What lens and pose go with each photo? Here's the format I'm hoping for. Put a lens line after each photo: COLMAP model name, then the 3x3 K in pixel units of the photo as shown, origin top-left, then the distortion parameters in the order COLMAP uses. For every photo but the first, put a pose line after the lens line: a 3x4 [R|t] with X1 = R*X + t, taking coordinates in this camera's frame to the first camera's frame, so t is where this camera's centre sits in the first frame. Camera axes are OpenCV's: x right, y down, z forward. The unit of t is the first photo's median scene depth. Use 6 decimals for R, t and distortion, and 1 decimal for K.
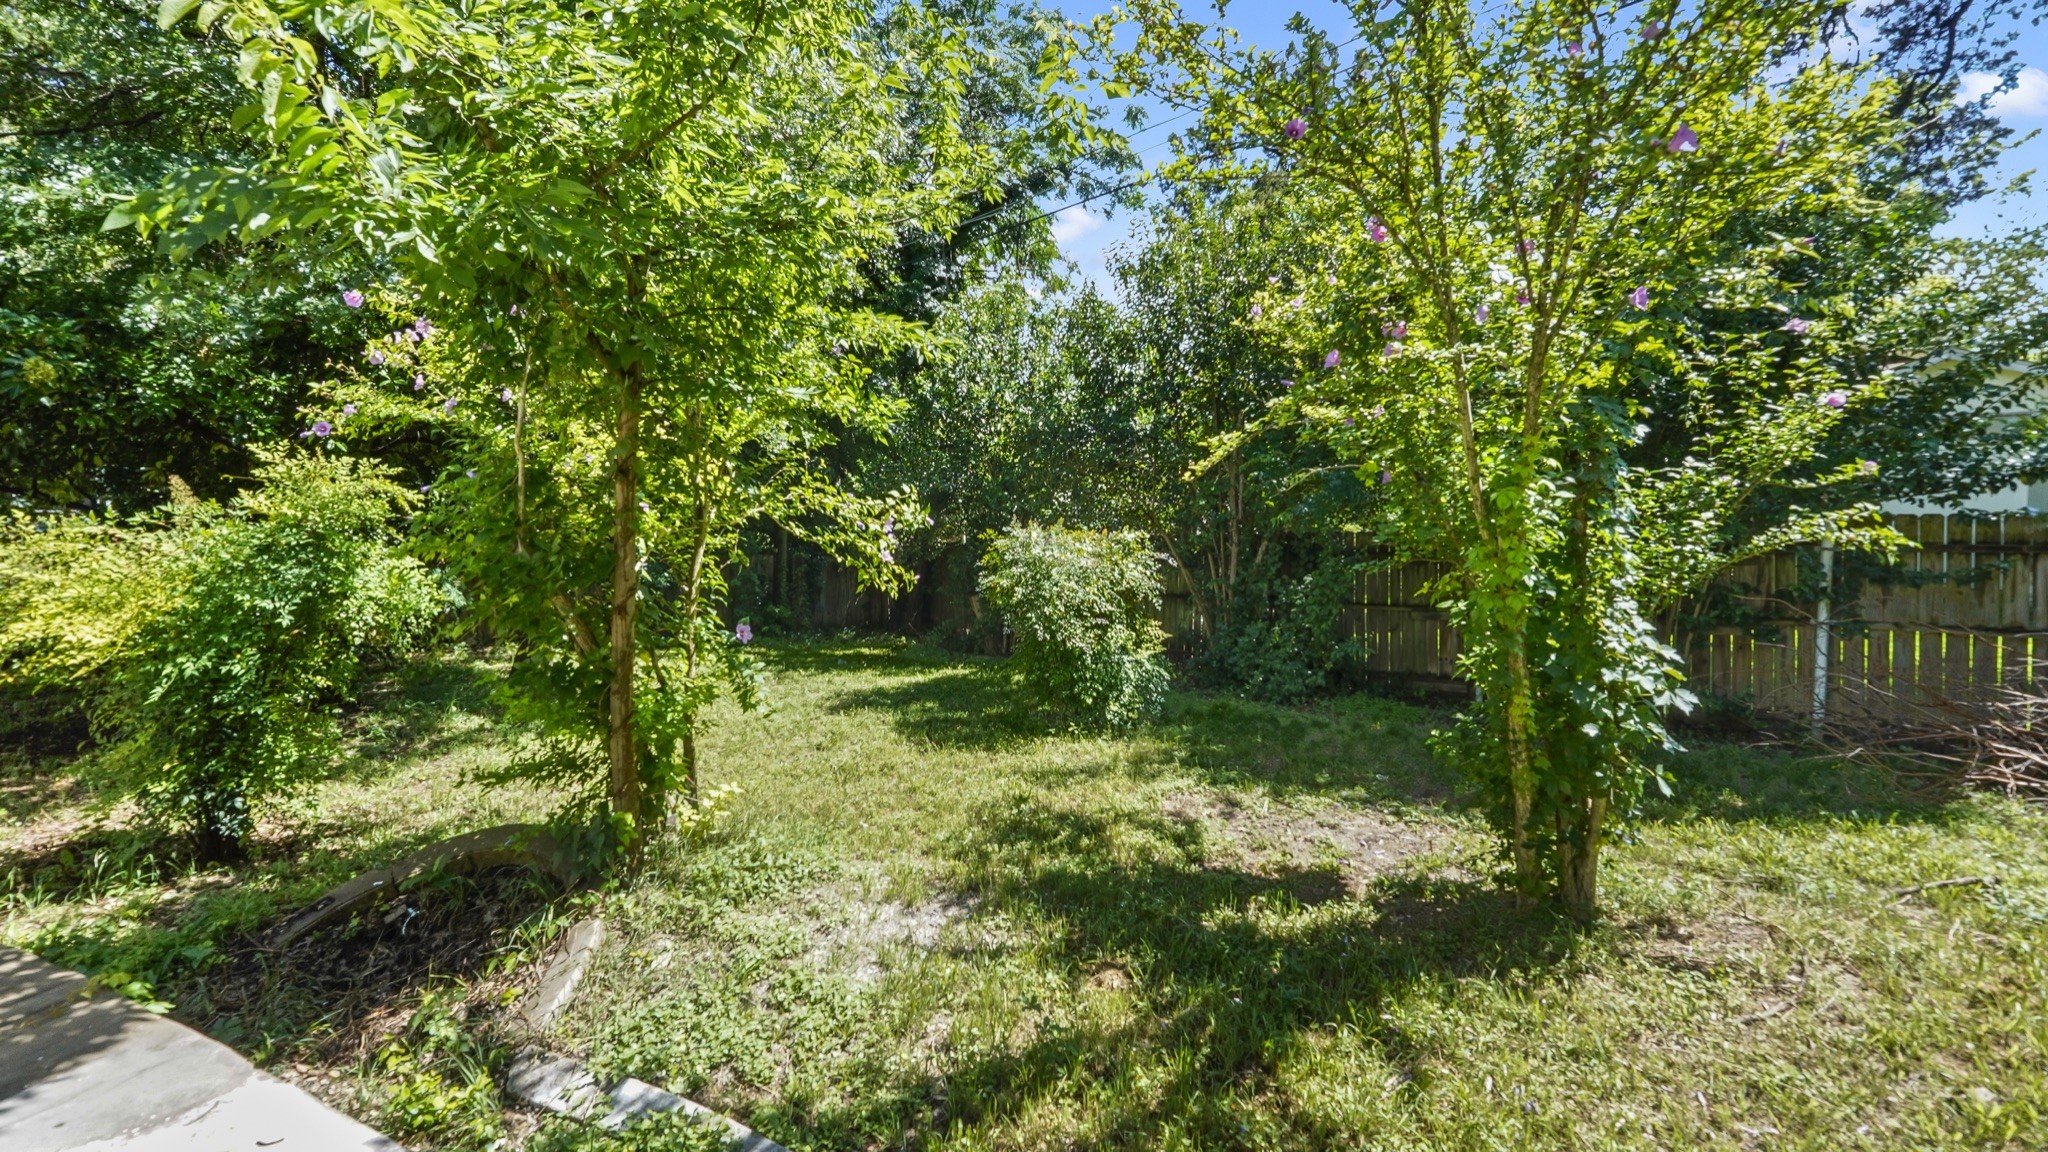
lens RADIAL K [[893.9, 0, 1010.9], [0, 893.9, 546.1], [0, 0, 1]] dist [-0.020973, 0.008267]
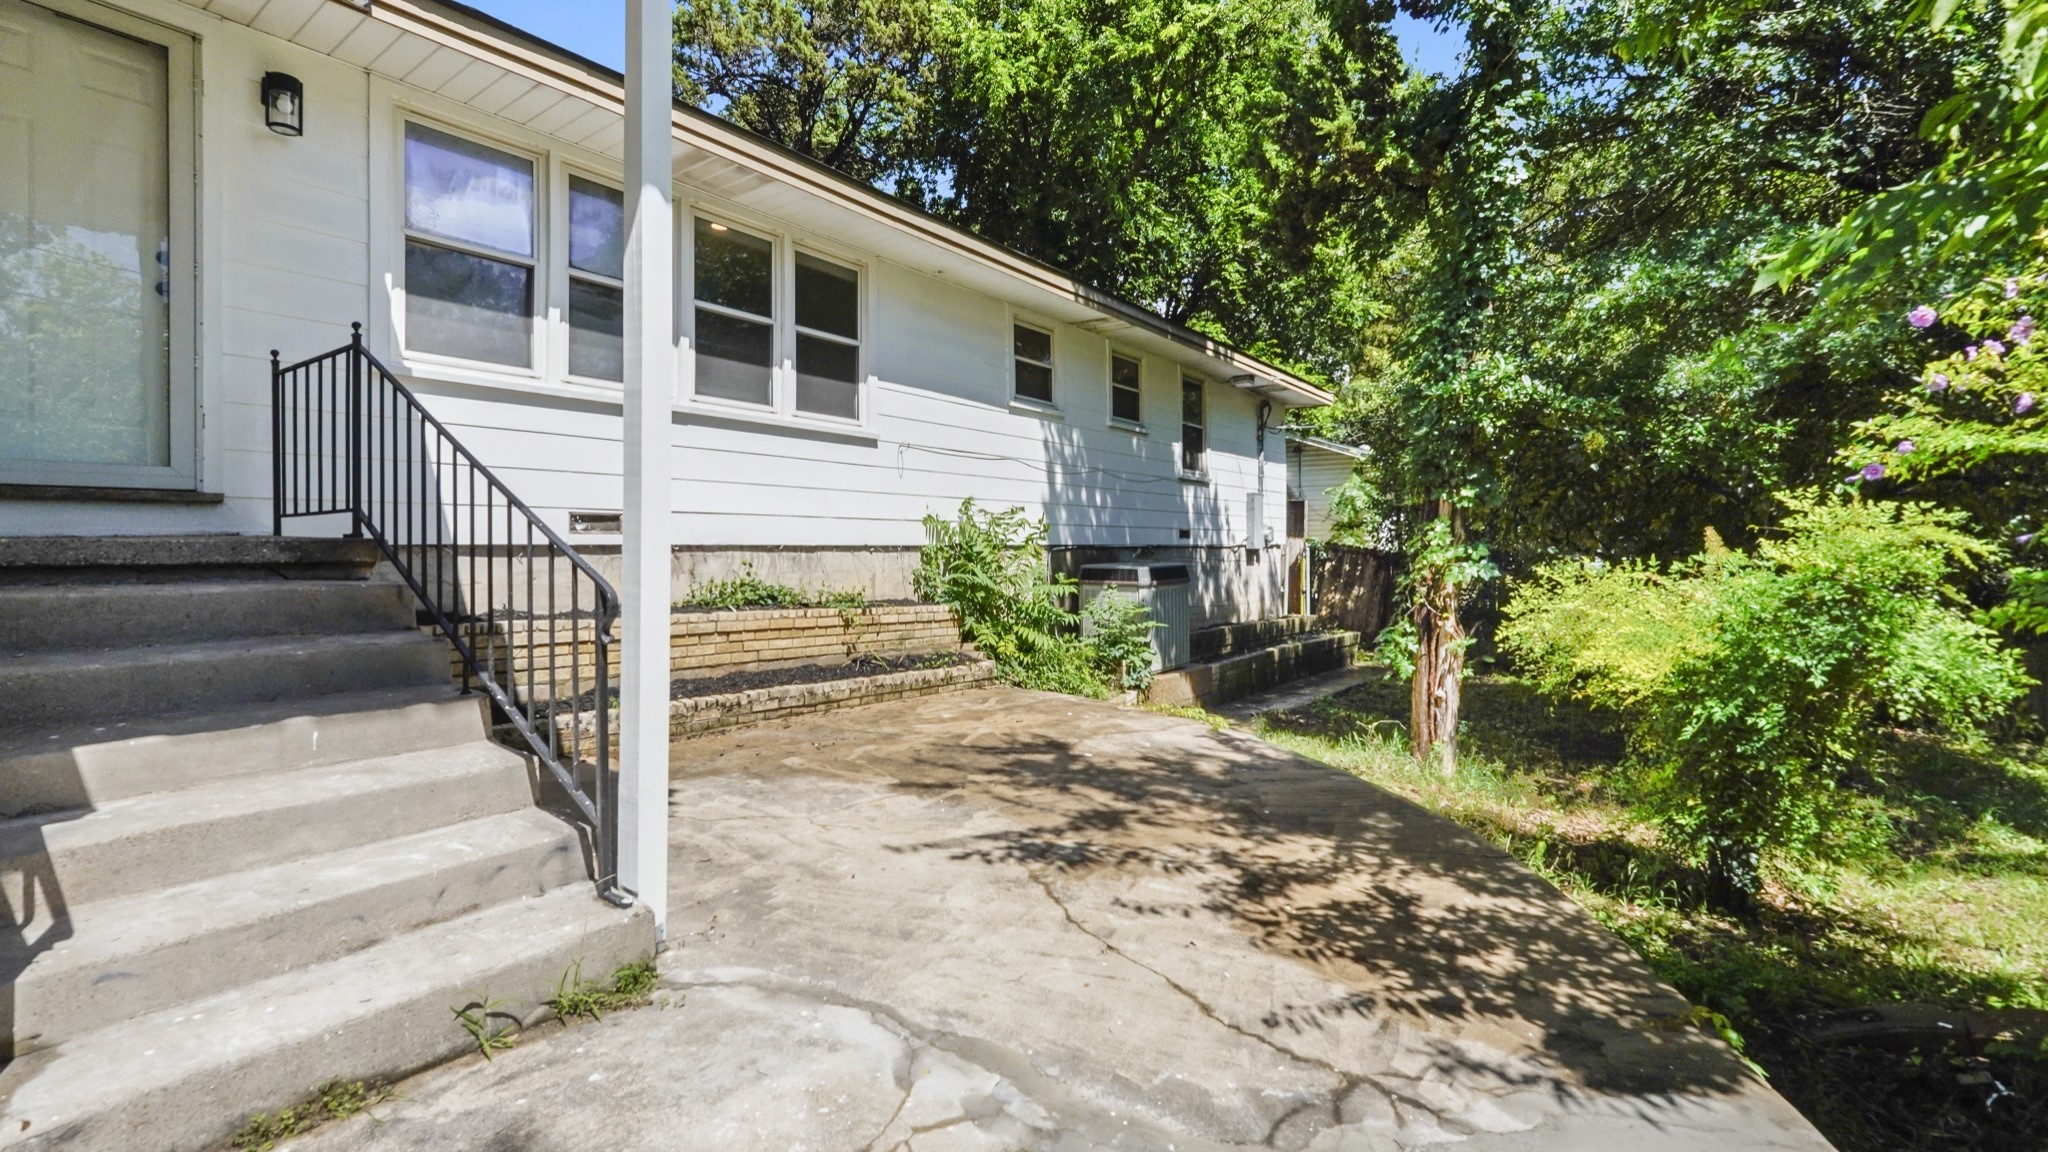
lens RADIAL K [[893.9, 0, 1010.9], [0, 893.9, 546.1], [0, 0, 1]] dist [-0.020973, 0.008267]
pose [[0.190857, 0.003327, -0.981612, -0.069135], [-0.056601, 0.998368, -0.007621, -0.001914], [0.979985, 0.057015, 0.190734, -0.014411]]
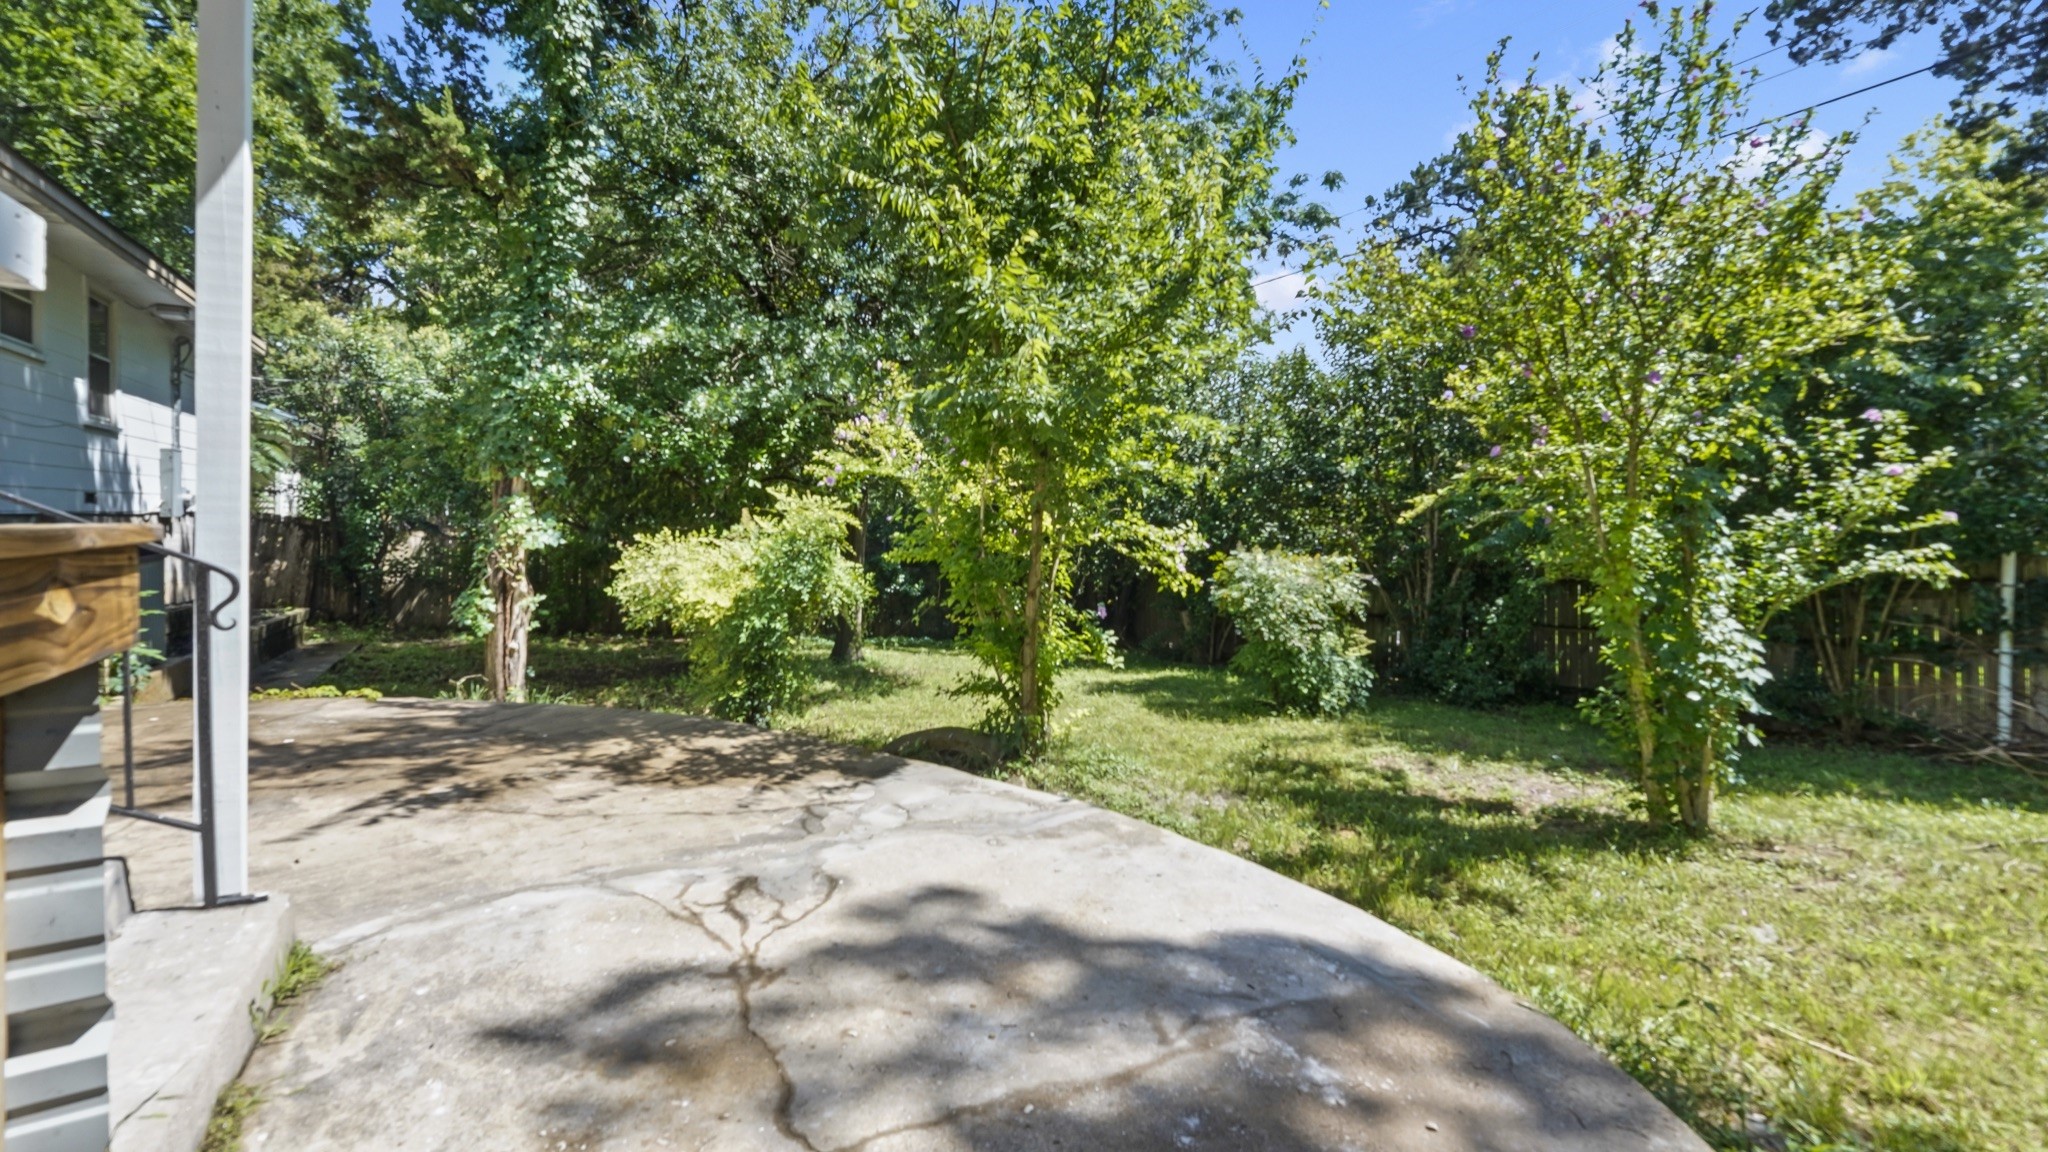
lens RADIAL K [[828.0, 0, 1019.4], [0, 828.0, 523.6], [0, 0, 1]] dist [-0.008812, -0.000110]
pose [[0.976613, 0.014070, -0.214542, -0.101276], [-0.025590, 0.998370, -0.051013, 0.014560], [0.213475, 0.055310, 0.975382, -0.400135]]
